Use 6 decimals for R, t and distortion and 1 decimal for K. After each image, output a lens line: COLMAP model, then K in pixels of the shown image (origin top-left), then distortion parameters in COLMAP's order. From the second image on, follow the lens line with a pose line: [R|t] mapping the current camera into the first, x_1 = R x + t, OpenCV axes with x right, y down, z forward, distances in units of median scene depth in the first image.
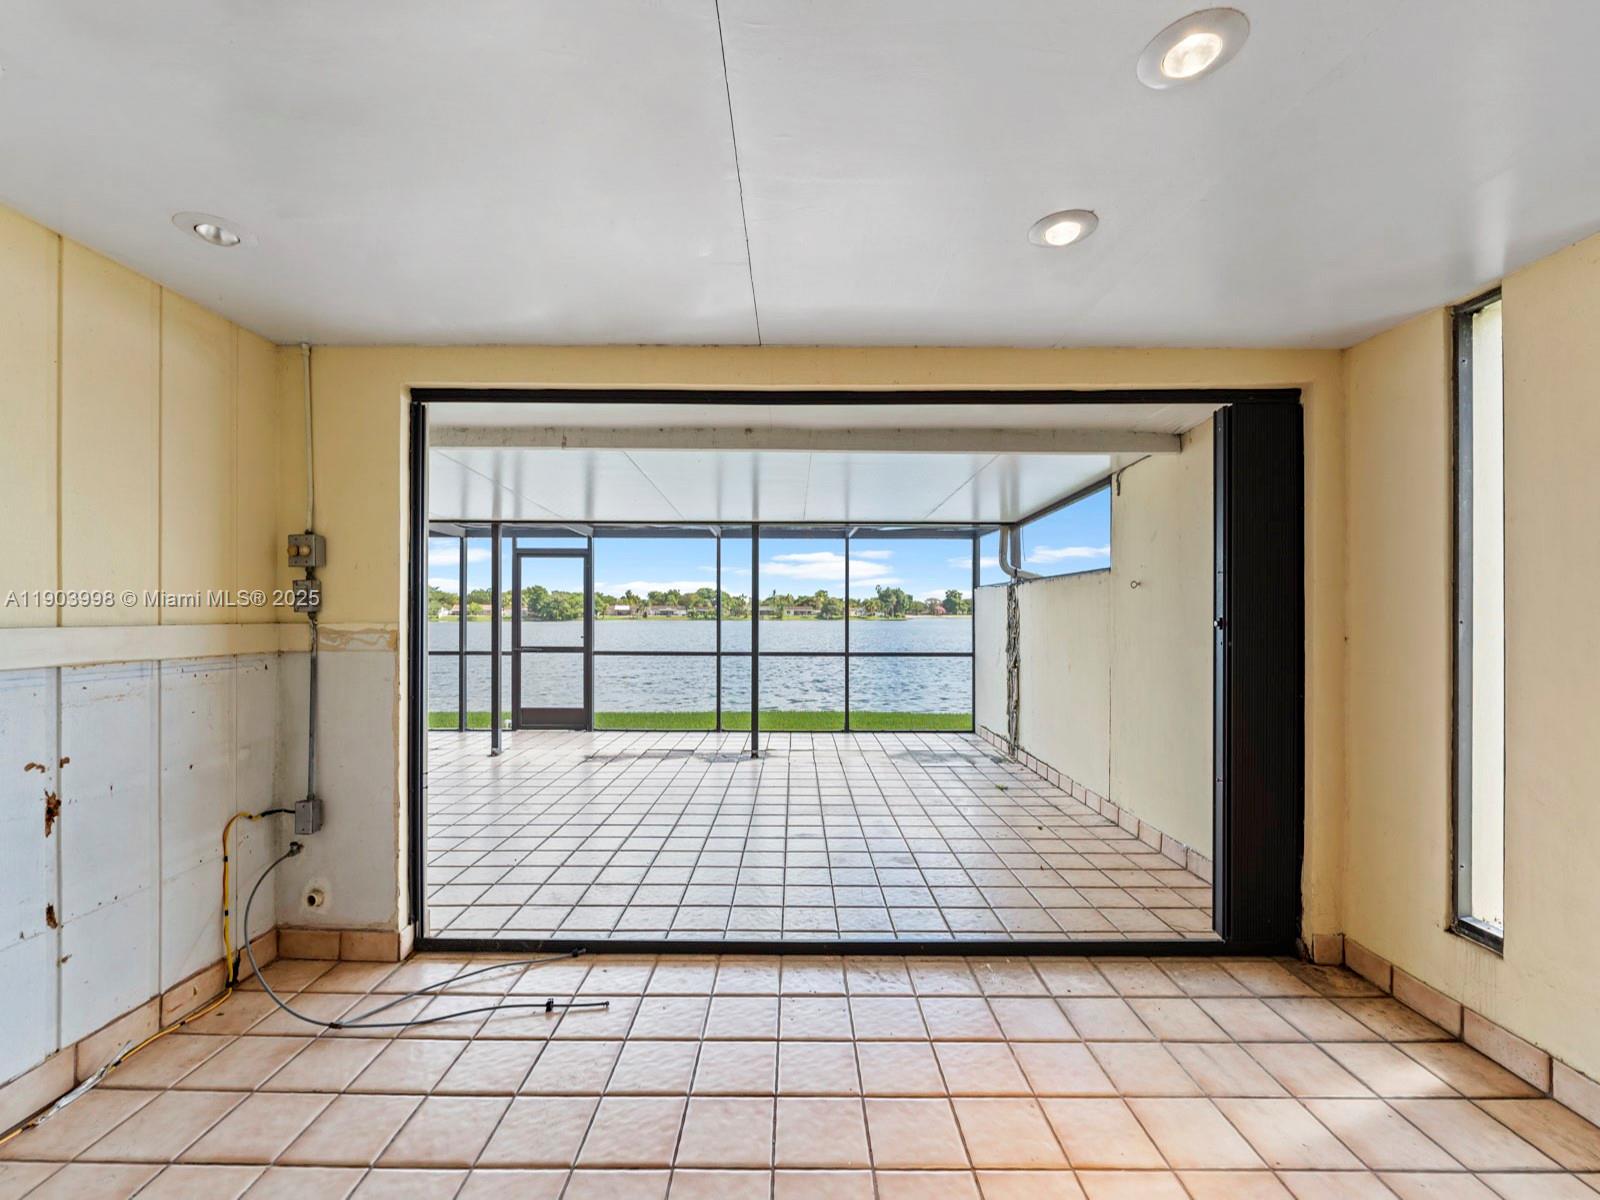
lens RADIAL K [[649.6, 0, 796.4], [0, 649.6, 611.9], [0, 0, 1]] dist [-0.003068, 0.000374]
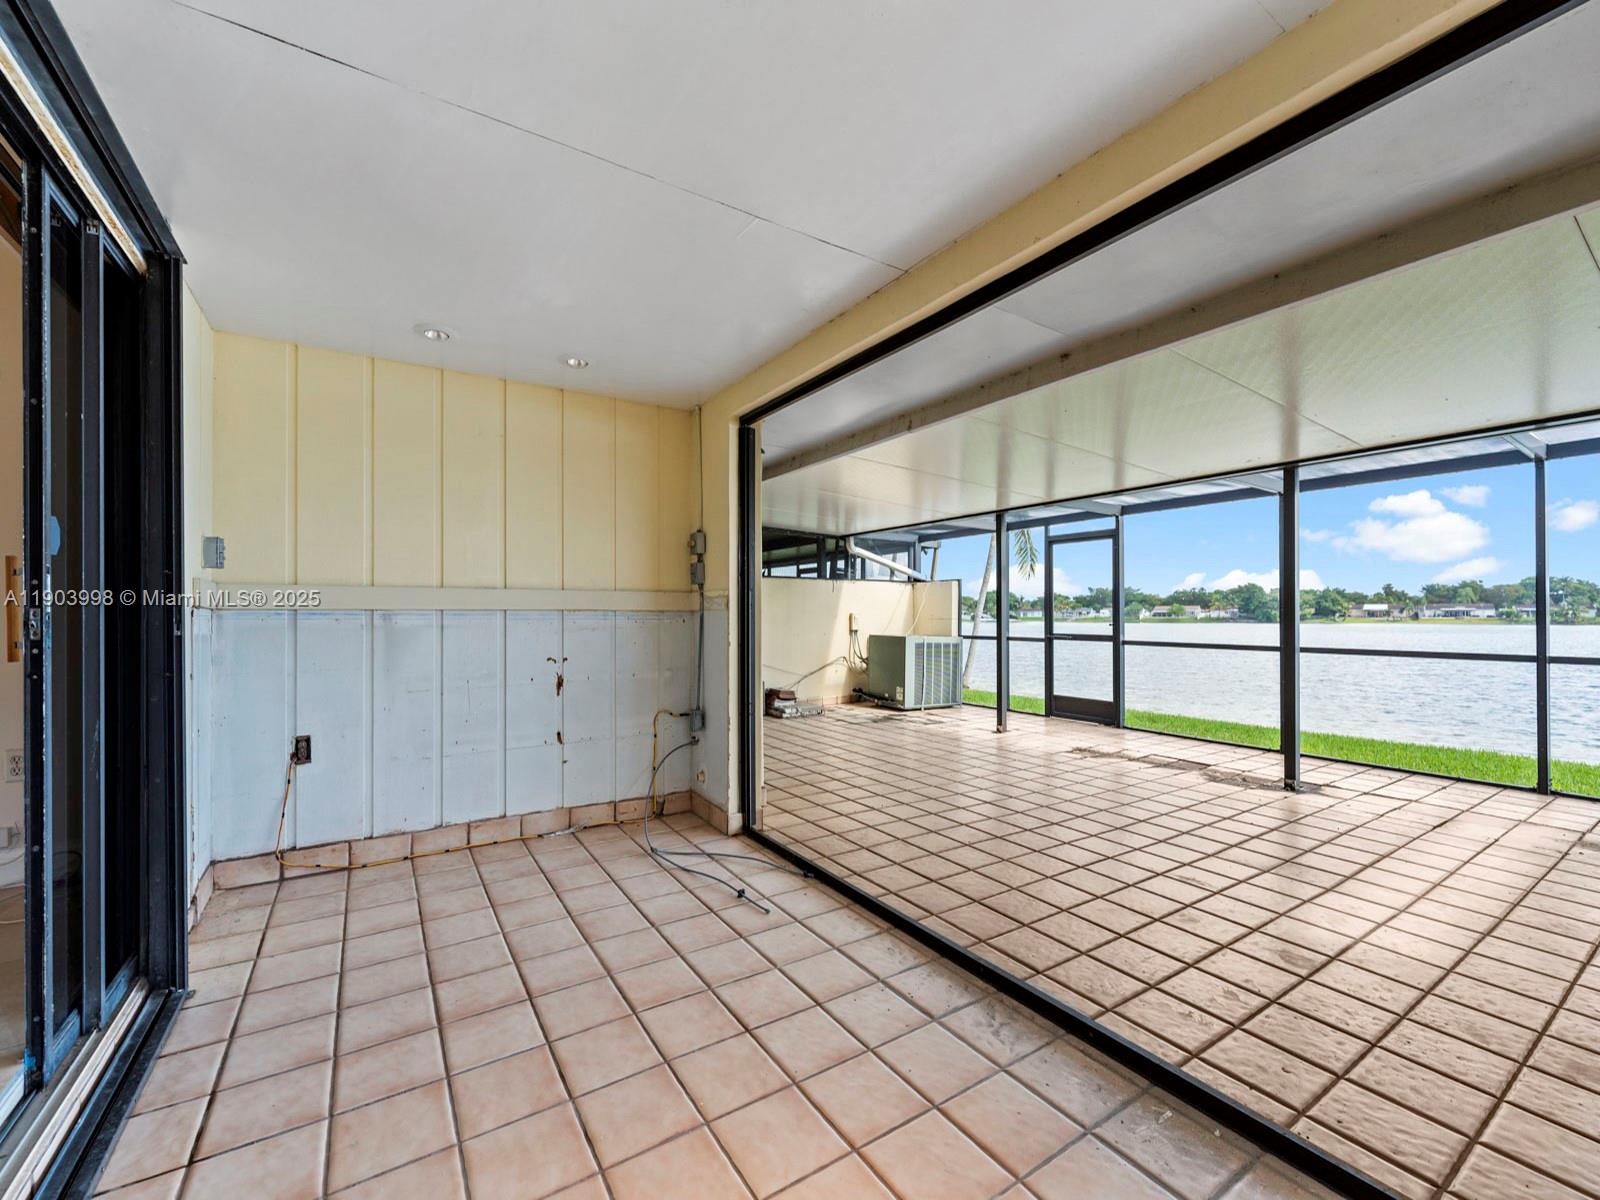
lens RADIAL K [[649.6, 0, 793.6], [0, 649.6, 615.2], [0, 0, 1]] dist [-0.003068, 0.000374]
pose [[0.544250, -0.000167, -0.838923, 0.601138], [0.002439, 0.999996, 0.001383, 0.067659], [0.838919, -0.002799, 0.544248, 0.357081]]
